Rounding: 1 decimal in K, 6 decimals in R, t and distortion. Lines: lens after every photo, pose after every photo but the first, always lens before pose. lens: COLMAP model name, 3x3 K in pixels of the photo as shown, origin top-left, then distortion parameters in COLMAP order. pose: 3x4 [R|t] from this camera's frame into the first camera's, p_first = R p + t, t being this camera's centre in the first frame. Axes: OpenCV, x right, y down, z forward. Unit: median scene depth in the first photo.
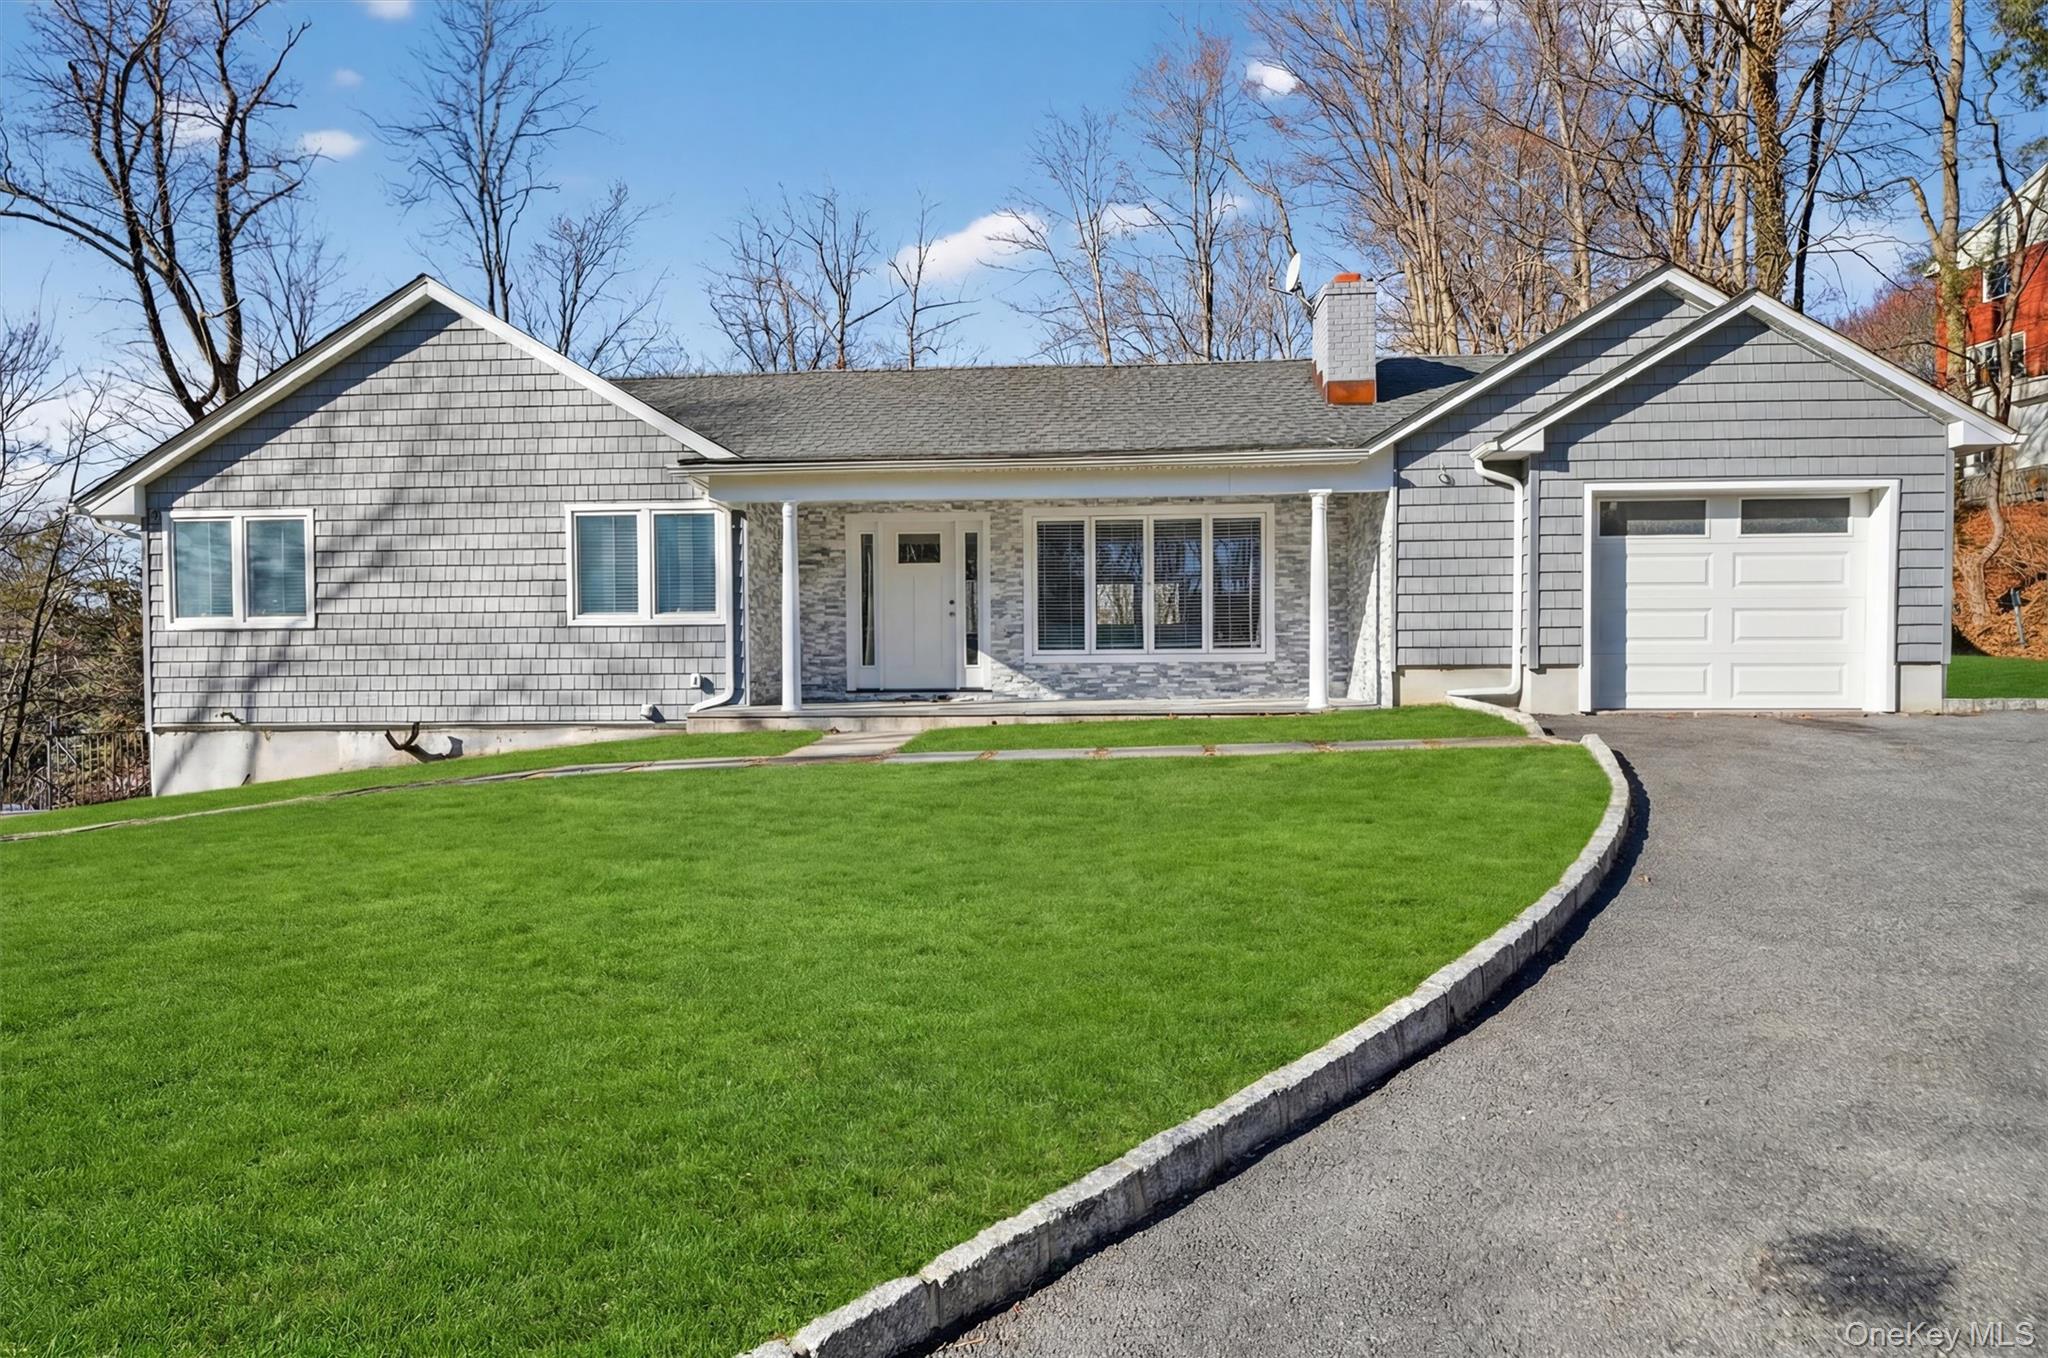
lens RADIAL K [[1030.3, 0, 1024.0], [0, 1030.3, 679.0], [0, 0, 1]] dist [-0.001447, -0.000957]
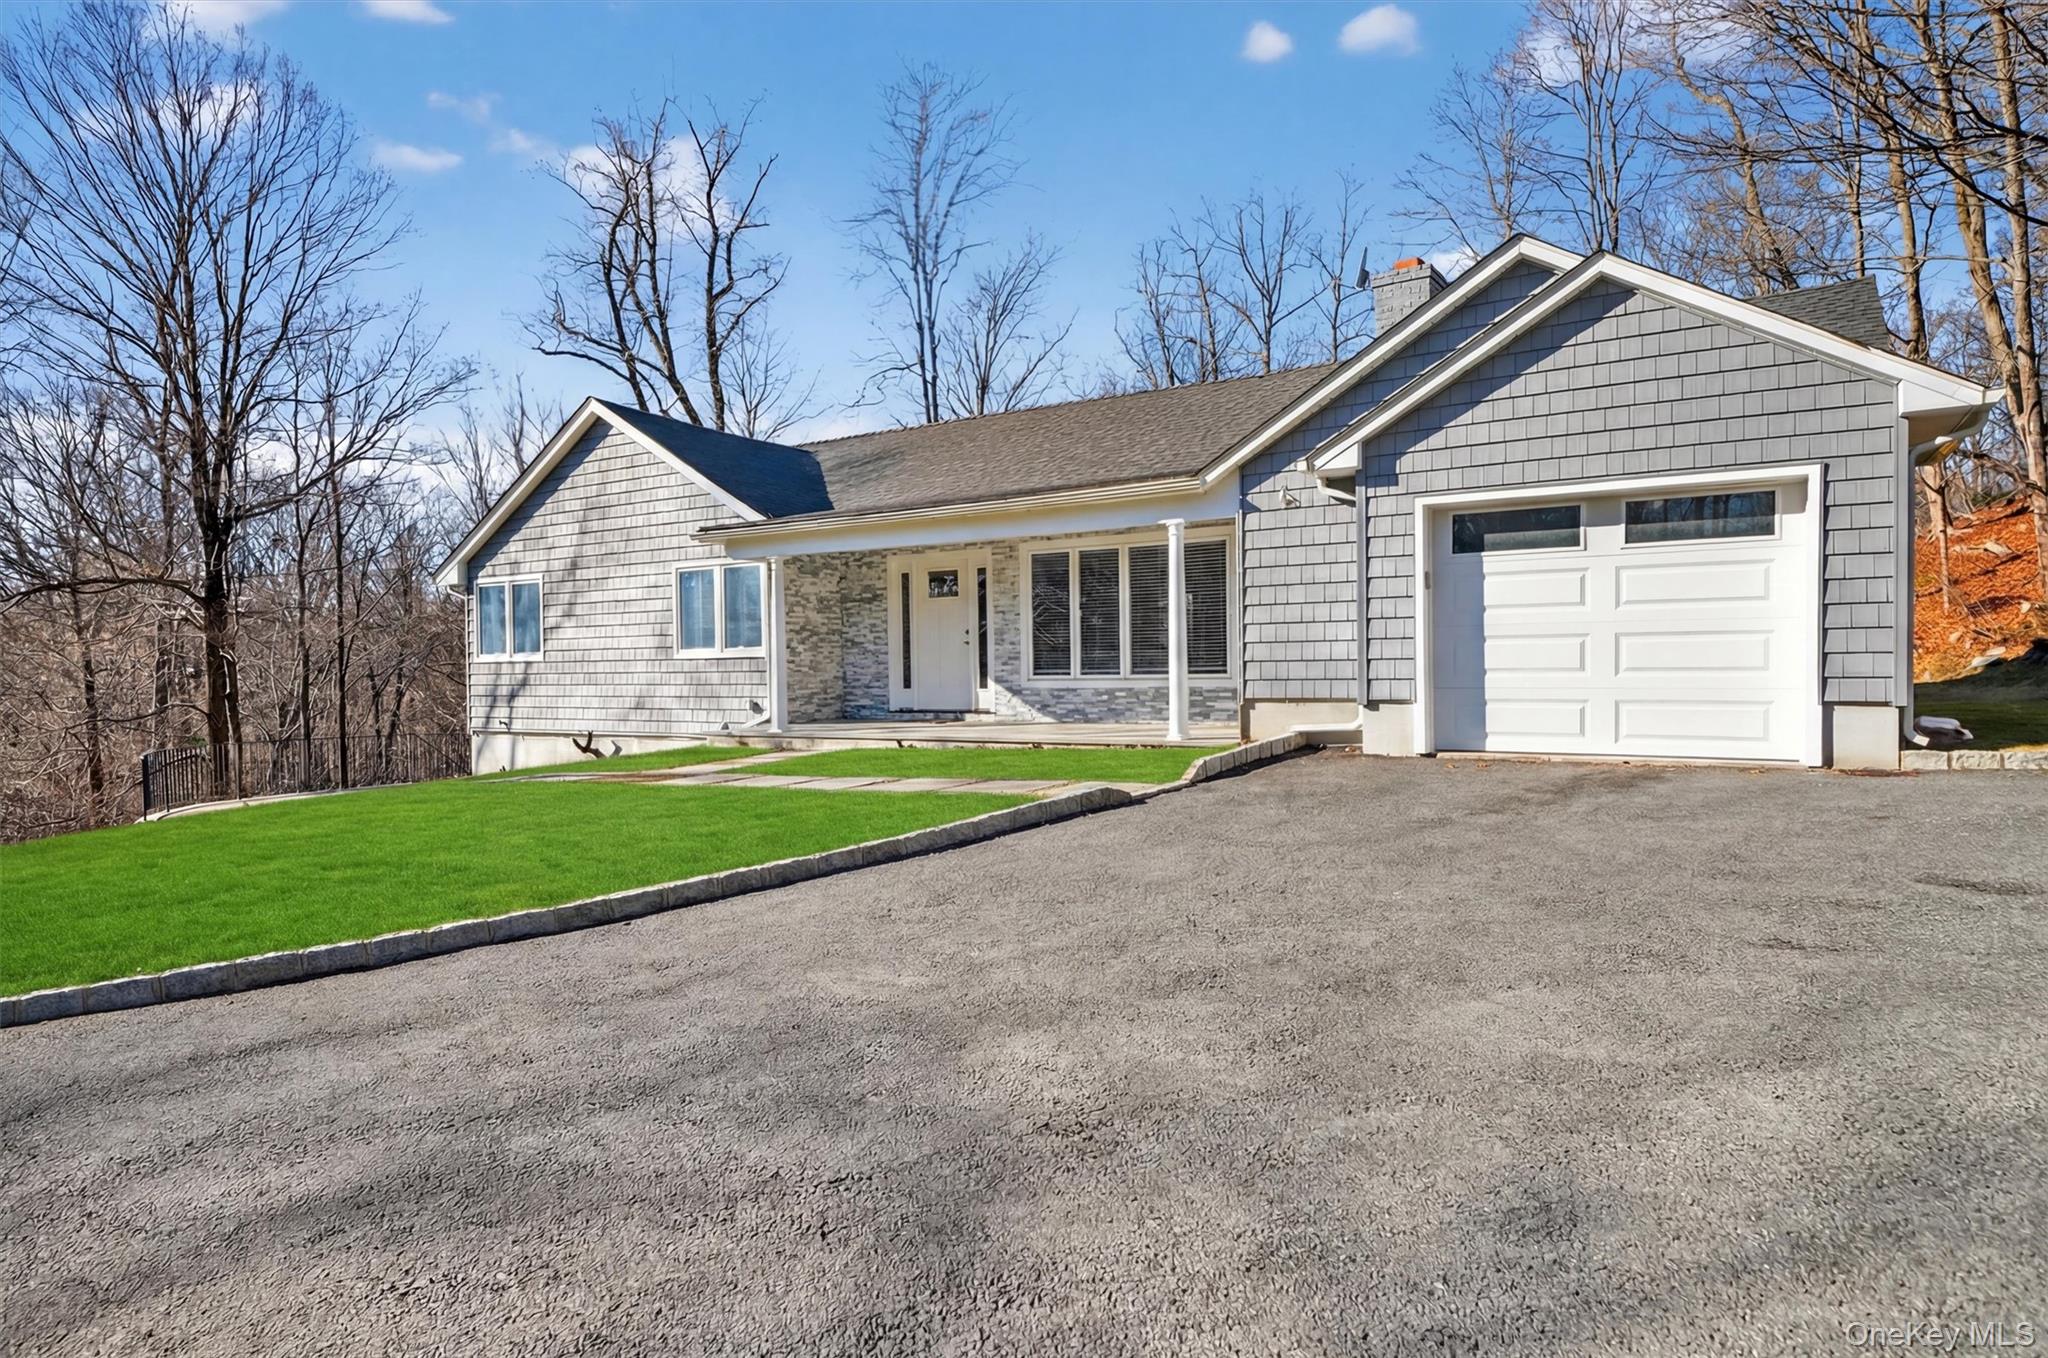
lens RADIAL K [[1030.3, 0, 1024.0], [0, 1030.3, 679.0], [0, 0, 1]] dist [-0.001447, -0.000957]
pose [[0.900760, 0.000357, -0.434318, 0.522876], [-0.000257, 1.000000, 0.000289, -0.027467], [0.434318, -0.000149, 0.900760, 0.039888]]
